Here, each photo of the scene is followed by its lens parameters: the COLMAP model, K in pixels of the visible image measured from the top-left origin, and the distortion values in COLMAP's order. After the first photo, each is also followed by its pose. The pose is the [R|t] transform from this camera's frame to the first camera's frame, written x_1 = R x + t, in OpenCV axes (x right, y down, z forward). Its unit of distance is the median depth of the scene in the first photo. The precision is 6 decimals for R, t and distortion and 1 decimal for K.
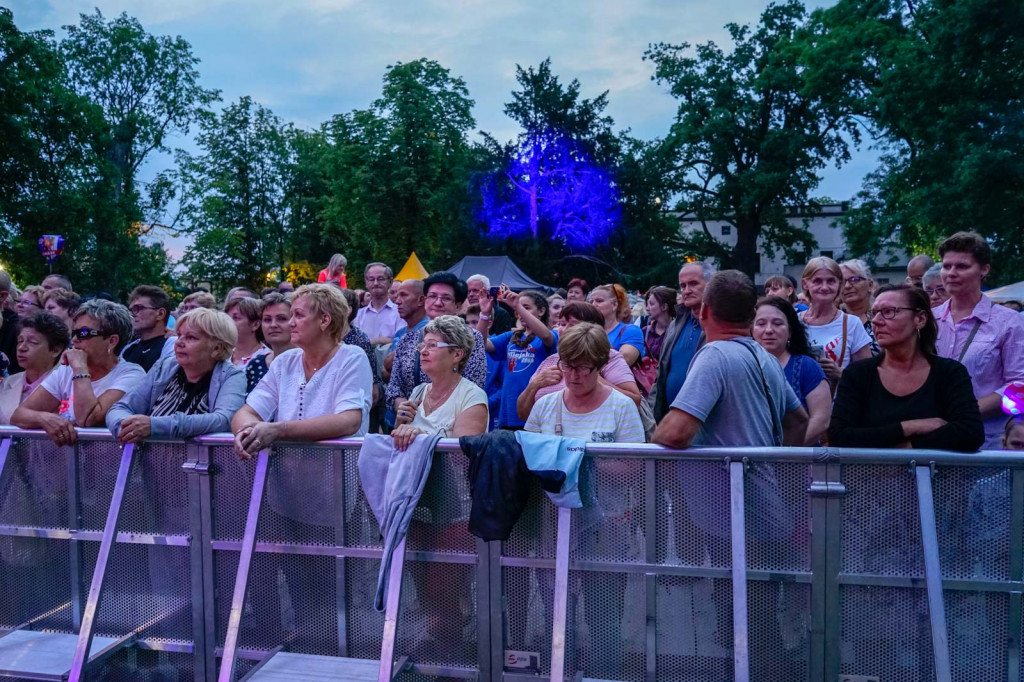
lens RADIAL K [[836.3, 0, 466.2], [0, 836.3, 342.0], [0, 0, 1]] dist [0.007038, -0.009525]
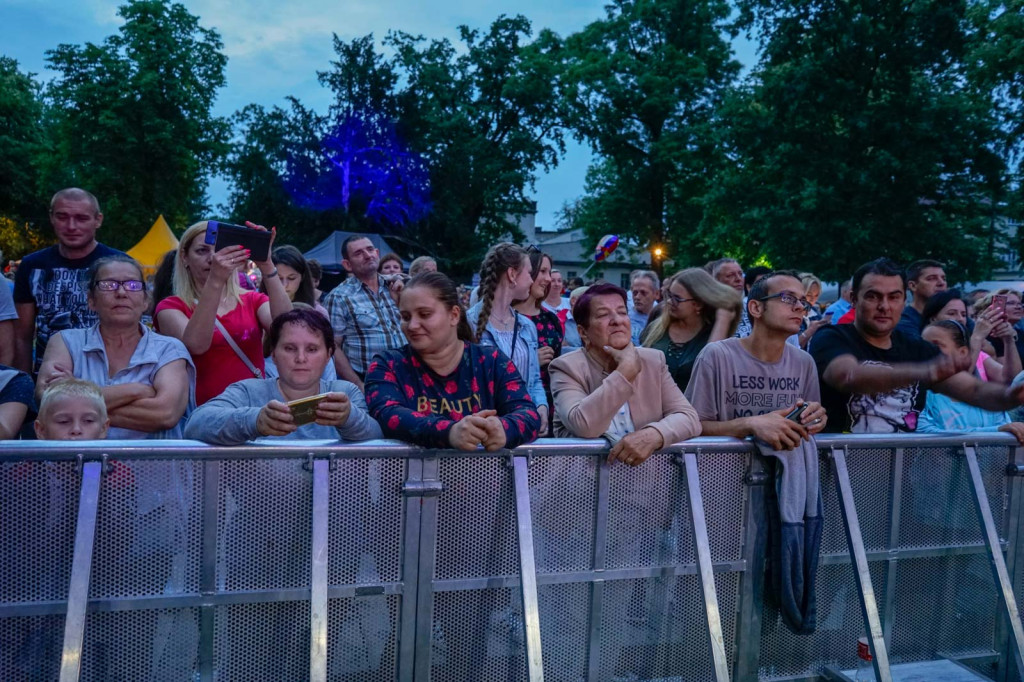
lens RADIAL K [[836.3, 0, 507.3], [0, 836.3, 333.8], [0, 0, 1]] dist [0.007038, -0.009525]
pose [[0.873768, 0.017362, 0.486033, -0.146806], [-0.025723, 0.999614, 0.010536, 0.000022], [-0.485662, -0.021708, 0.873877, 0.031462]]
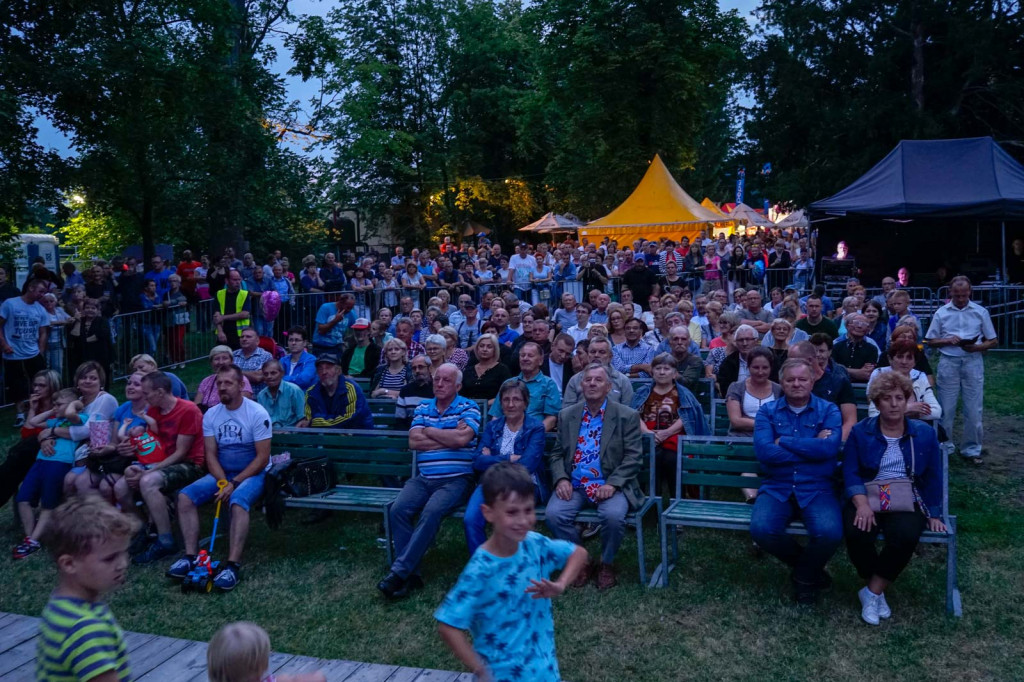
lens RADIAL K [[912.7, 0, 510.9], [0, 912.7, 348.1], [0, 0, 1]] dist [-0.013875, -0.023105]
pose [[0.994132, -0.023147, -0.105665, -0.090960], [0.032389, 0.995716, 0.086605, -0.015976], [0.103208, -0.089519, 0.990623, 0.207562]]
